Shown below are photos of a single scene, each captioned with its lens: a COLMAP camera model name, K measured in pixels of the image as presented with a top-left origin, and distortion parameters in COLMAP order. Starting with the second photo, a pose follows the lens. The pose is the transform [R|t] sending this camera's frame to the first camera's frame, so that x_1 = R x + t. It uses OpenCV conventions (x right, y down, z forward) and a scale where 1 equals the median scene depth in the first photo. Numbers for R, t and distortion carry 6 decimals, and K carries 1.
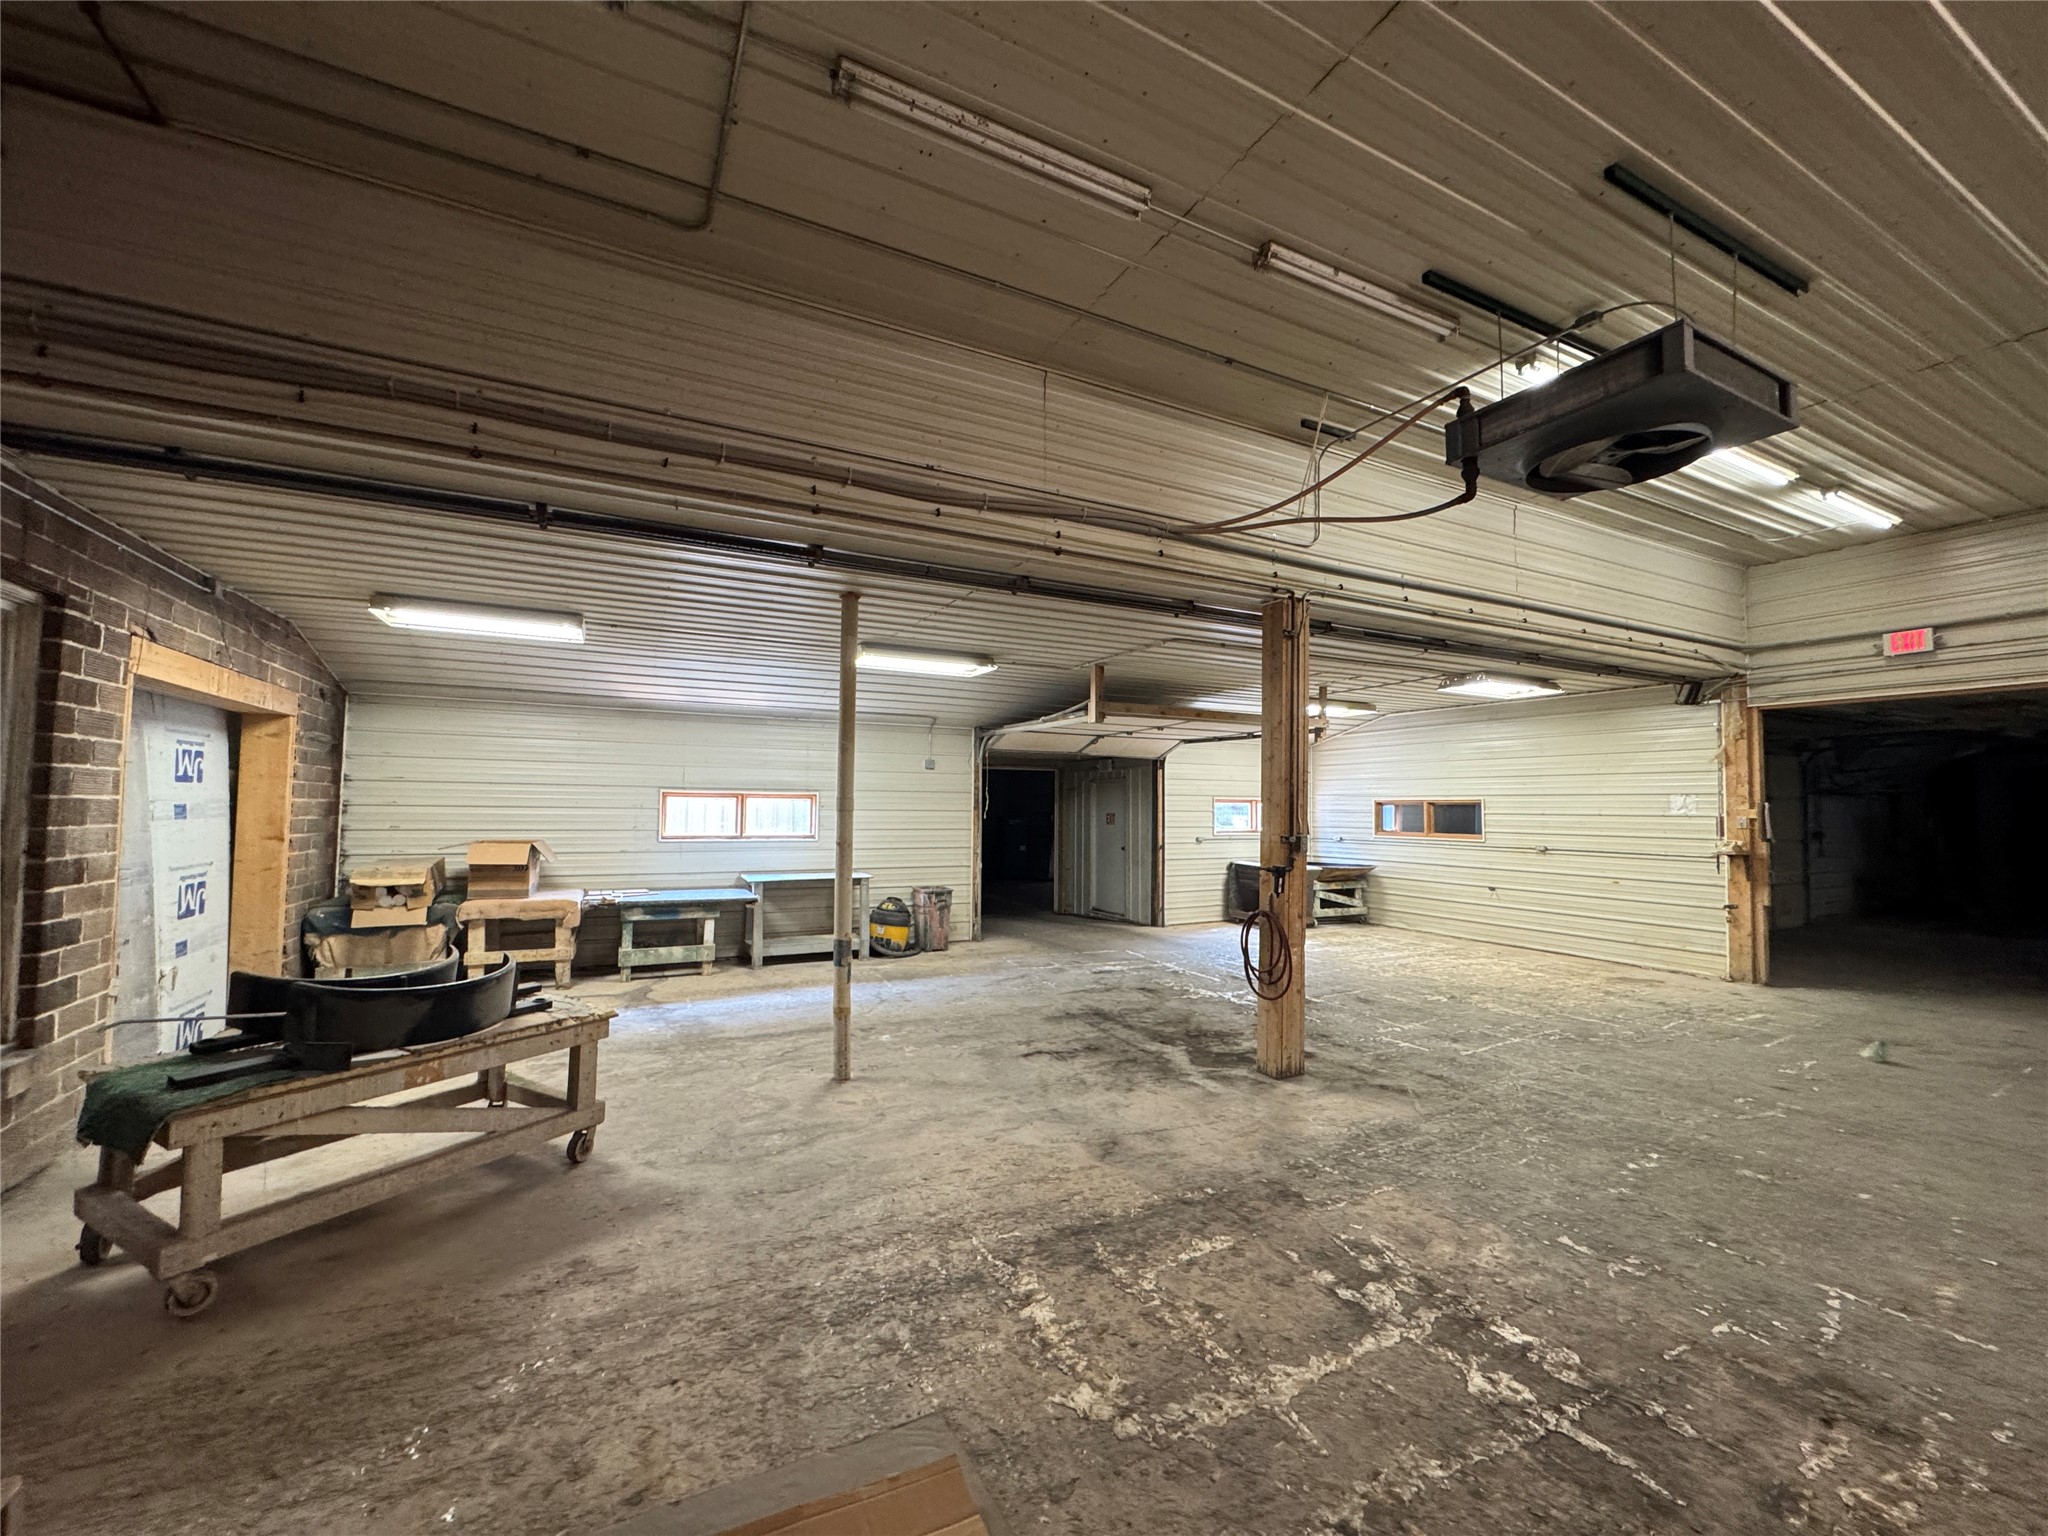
lens RADIAL K [[812.7, 0, 1023.2], [0, 812.7, 767.9], [0, 0, 1]] dist [-0.003084, 0.000789]
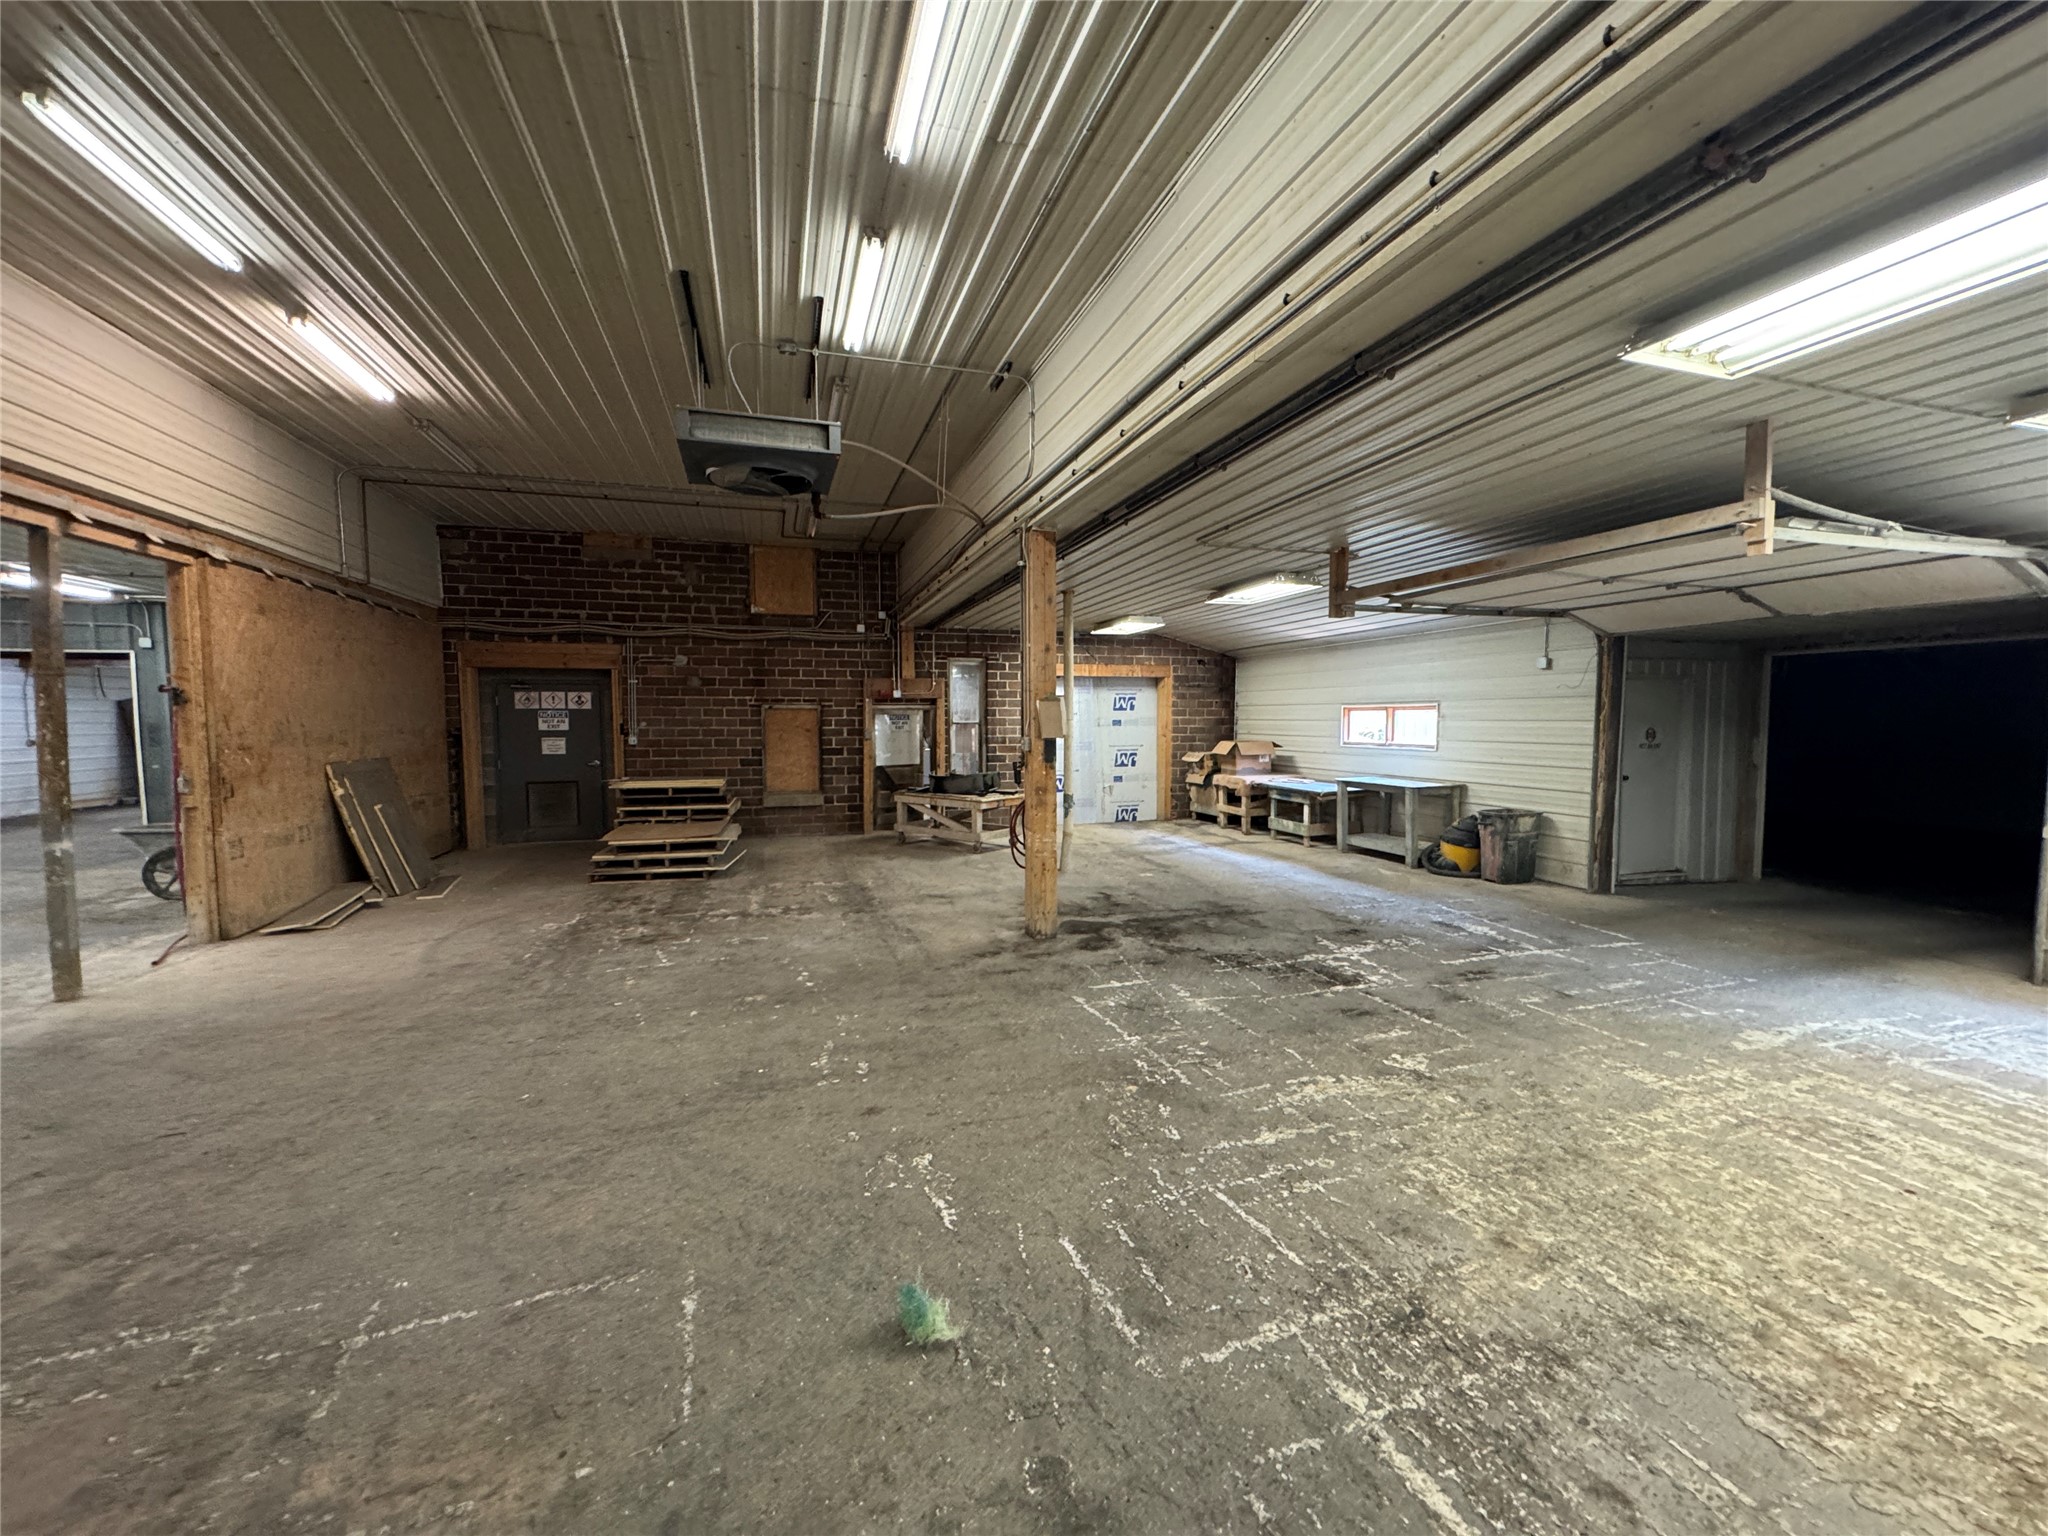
lens RADIAL K [[812.7, 0, 1023.8], [0, 812.7, 764.8], [0, 0, 1]] dist [-0.003084, 0.000789]
pose [[-0.165009, 0.045552, -0.985240, 1.489451], [0.048516, 0.998098, 0.038021, 0.077218], [0.985098, -0.041526, -0.166905, 1.182126]]
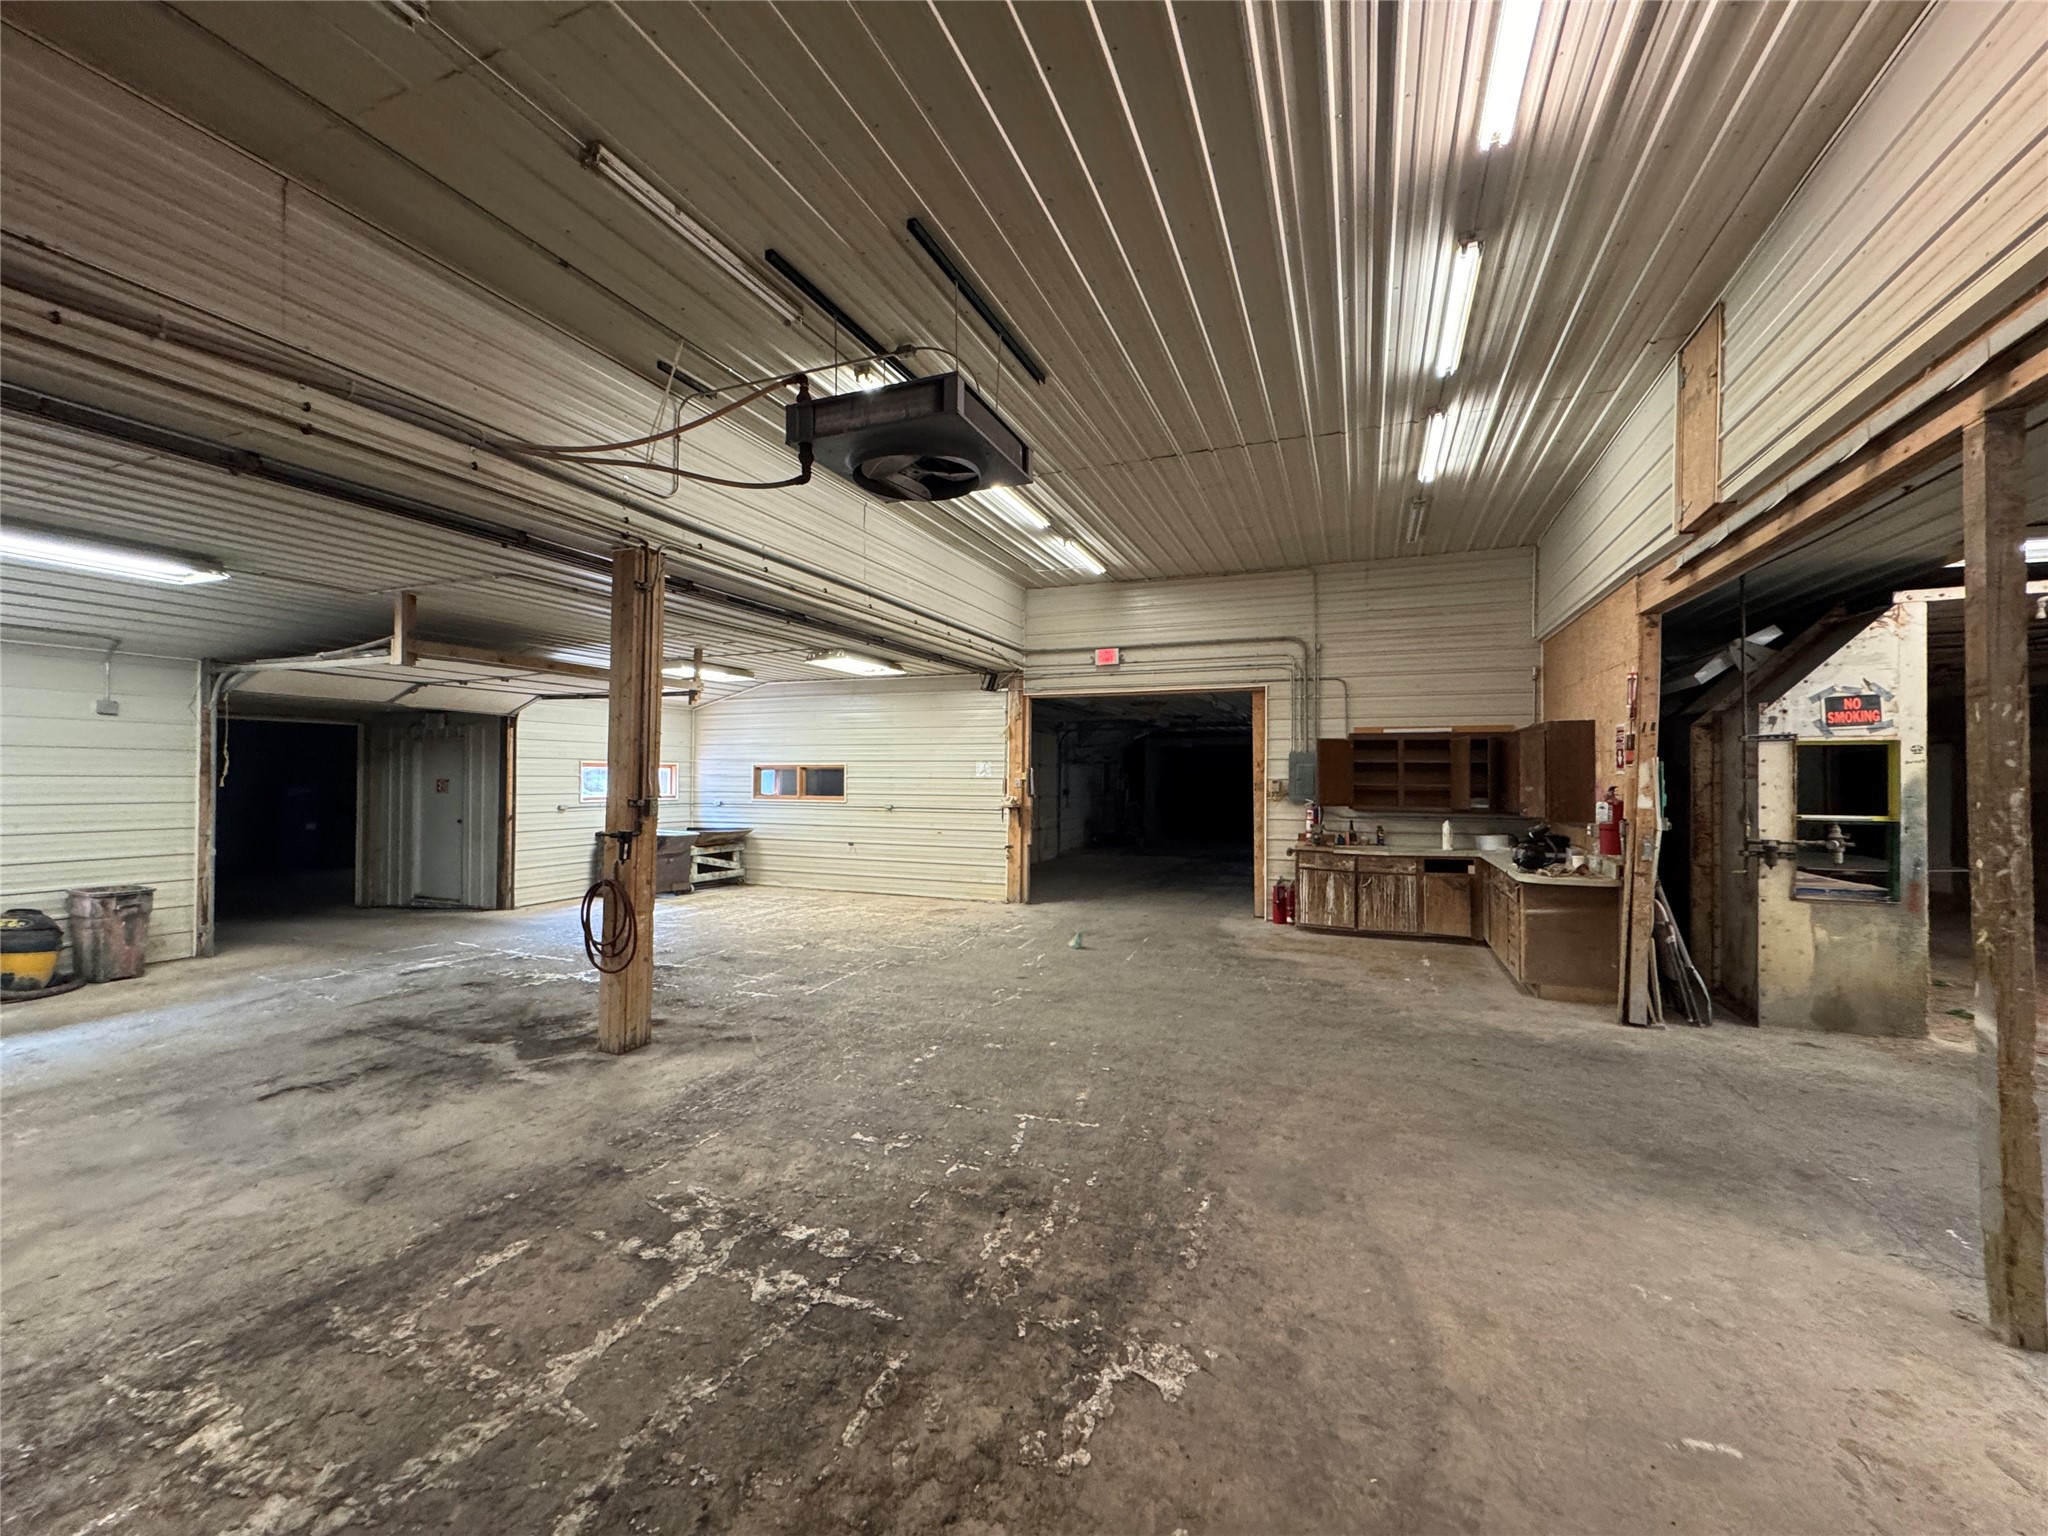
lens RADIAL K [[812.7, 0, 1023.3], [0, 812.7, 768.1], [0, 0, 1]] dist [-0.003084, 0.000789]
pose [[0.760743, 0.003049, 0.649046, 0.052698], [-0.029998, 0.999085, 0.030468, 0.004559], [-0.648359, -0.042649, 0.760139, -0.015772]]
